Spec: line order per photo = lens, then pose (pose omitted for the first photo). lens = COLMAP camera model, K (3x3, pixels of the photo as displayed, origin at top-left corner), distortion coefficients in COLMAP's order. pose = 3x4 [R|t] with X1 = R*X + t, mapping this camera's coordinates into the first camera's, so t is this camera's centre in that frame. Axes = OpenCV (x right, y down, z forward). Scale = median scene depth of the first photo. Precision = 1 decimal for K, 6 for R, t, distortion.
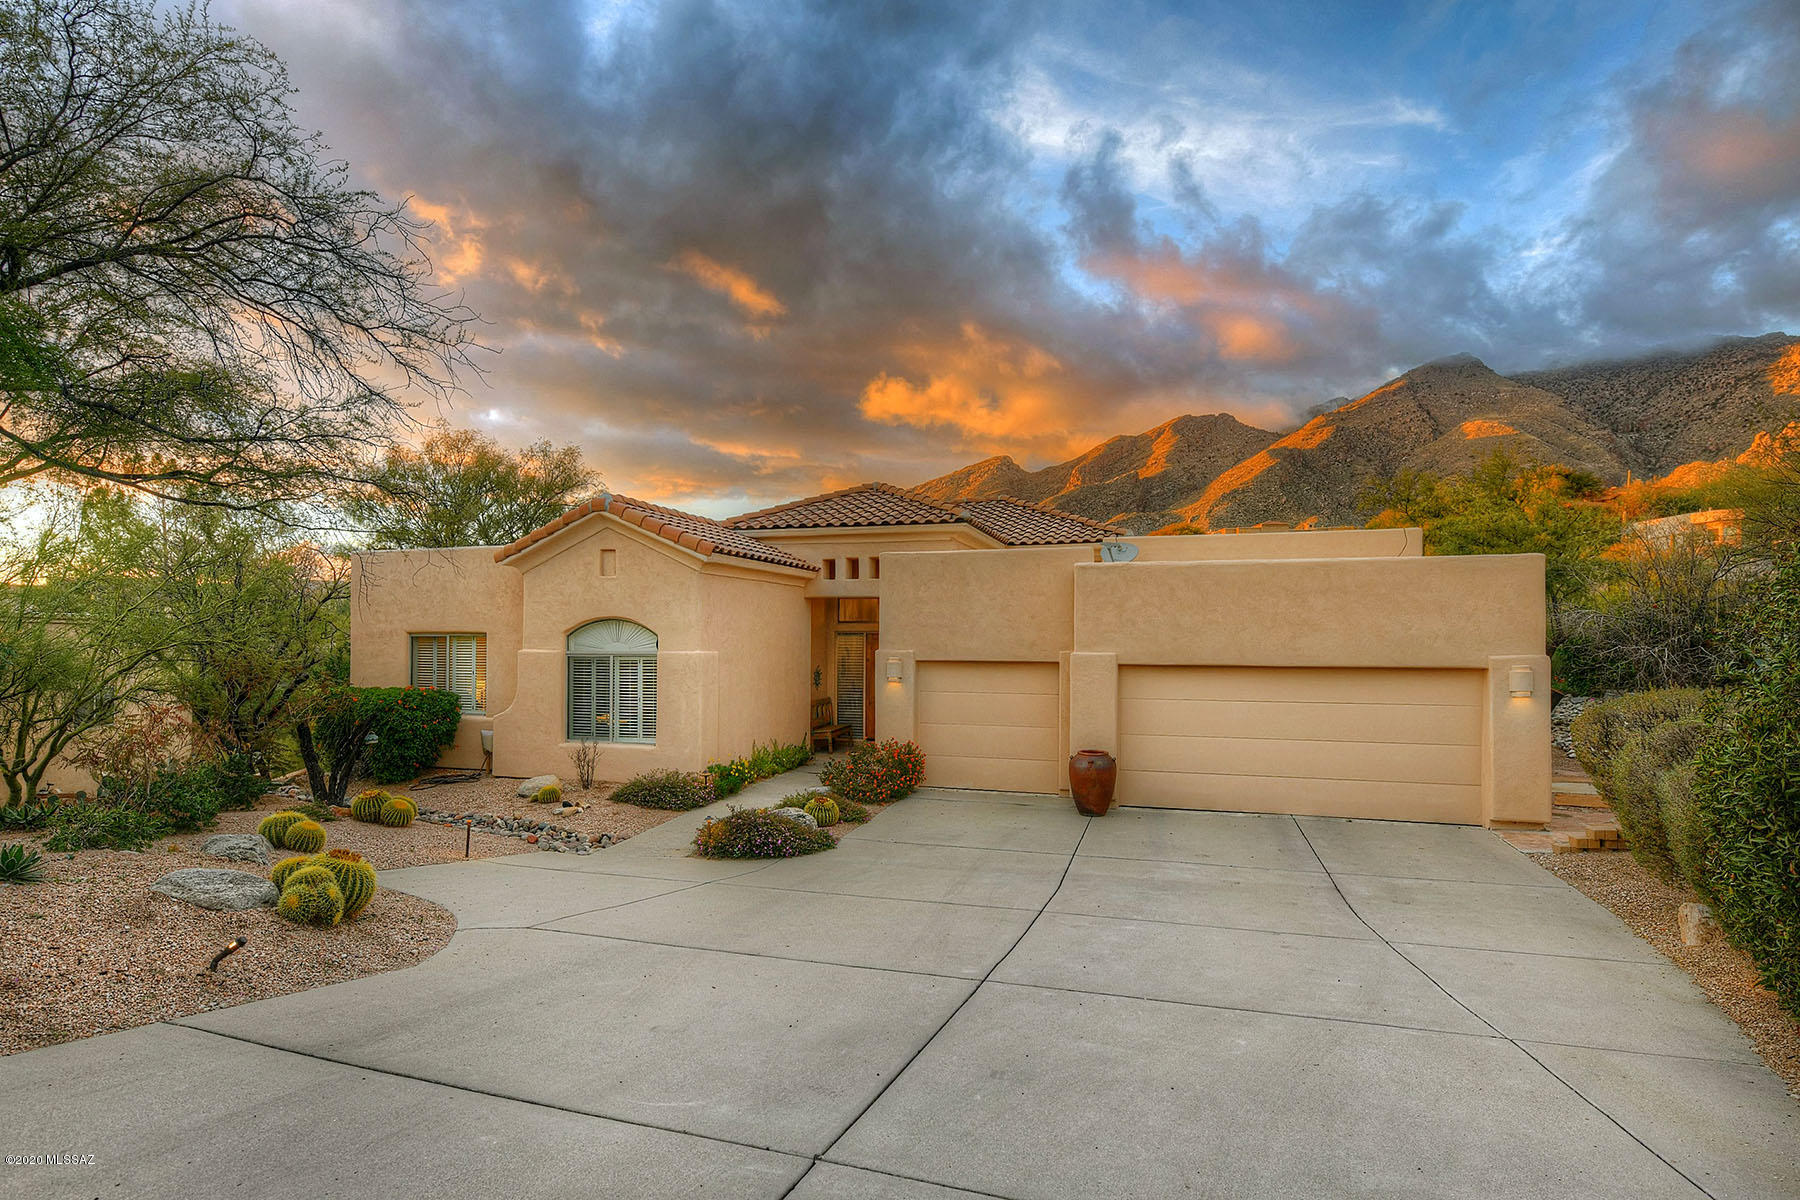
lens RADIAL K [[939.9, 0, 902.1], [0, 939.9, 617.5], [0, 0, 1]] dist [-0.007542, -0.001469]
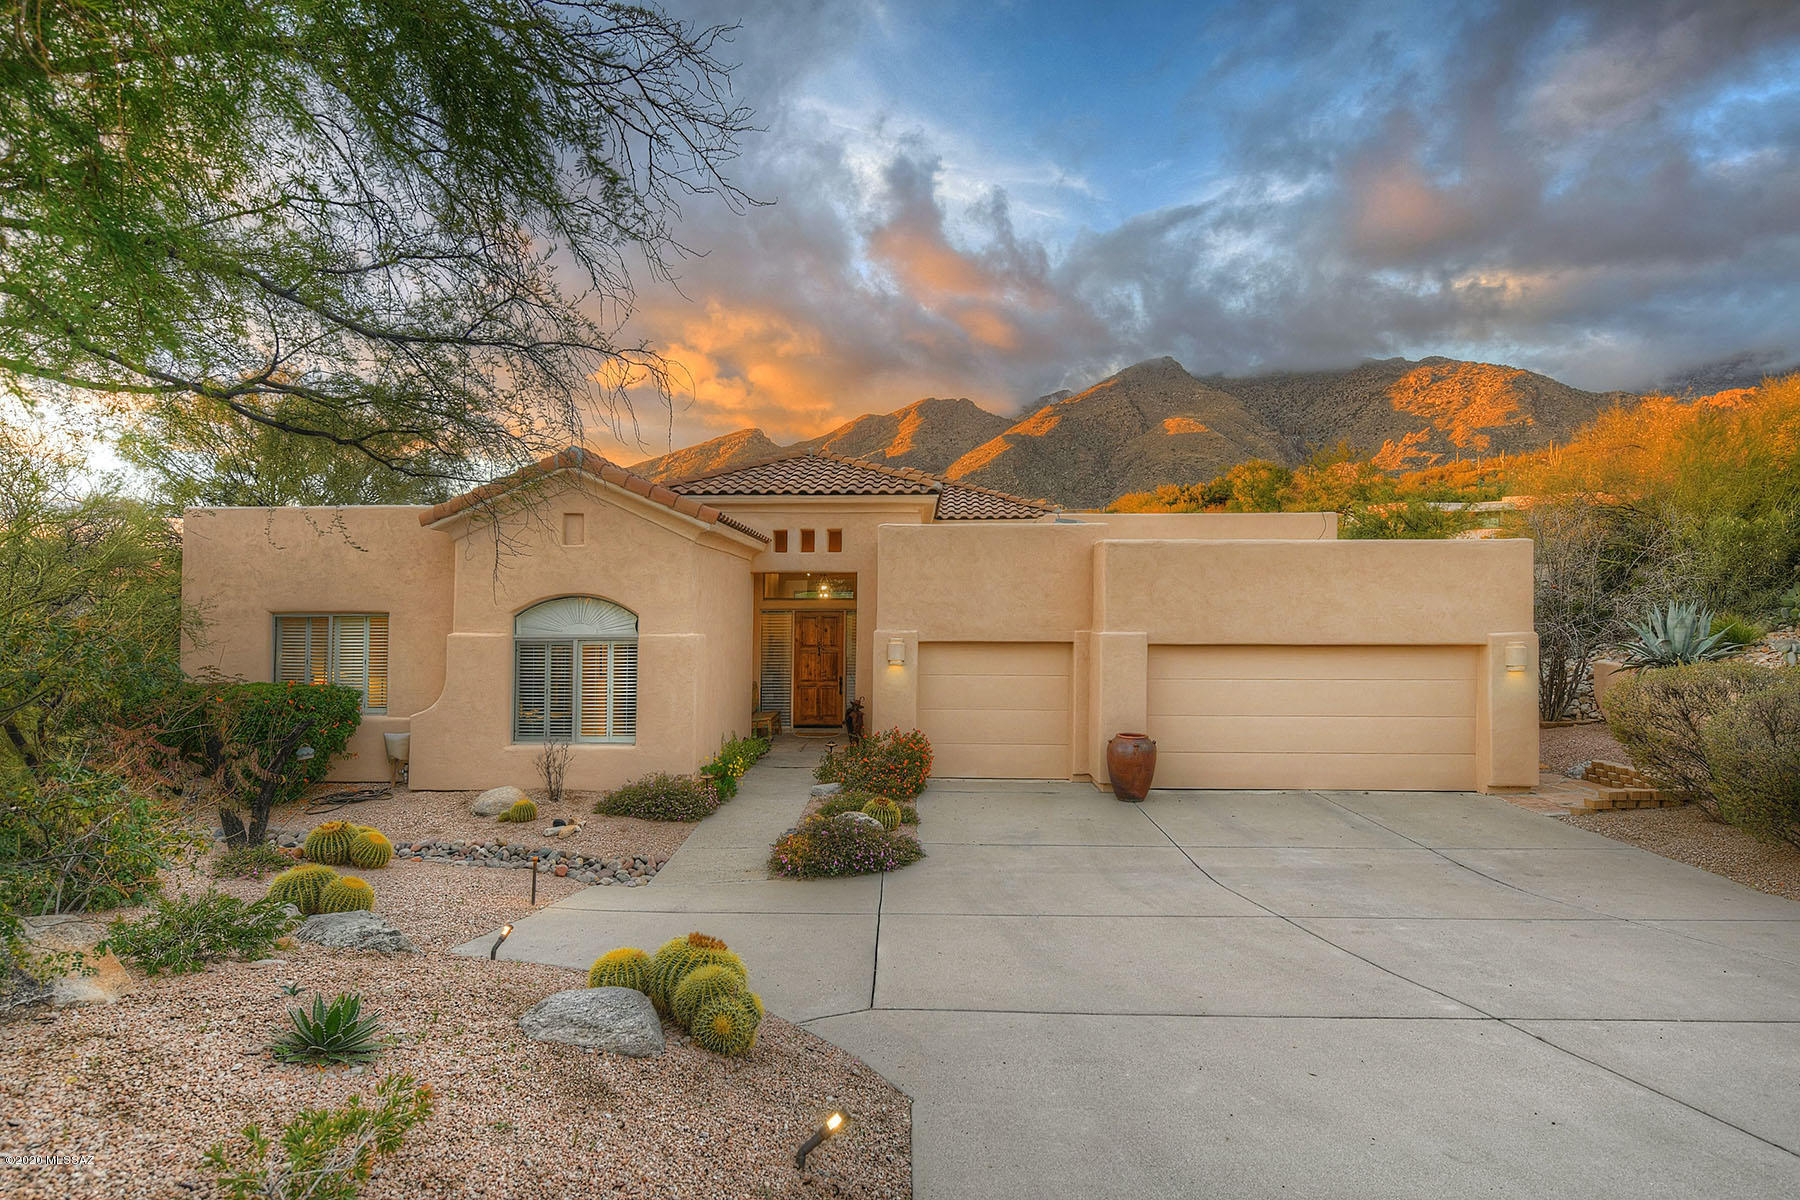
lens RADIAL K [[939.9, 0, 893.4], [0, 939.9, 590.2], [0, 0, 1]] dist [-0.007542, -0.001469]
pose [[0.964917, 0.004029, 0.262522, -0.252635], [-0.003606, 0.999991, -0.002094, -0.002925], [-0.262529, 0.001074, 0.964924, 0.113863]]
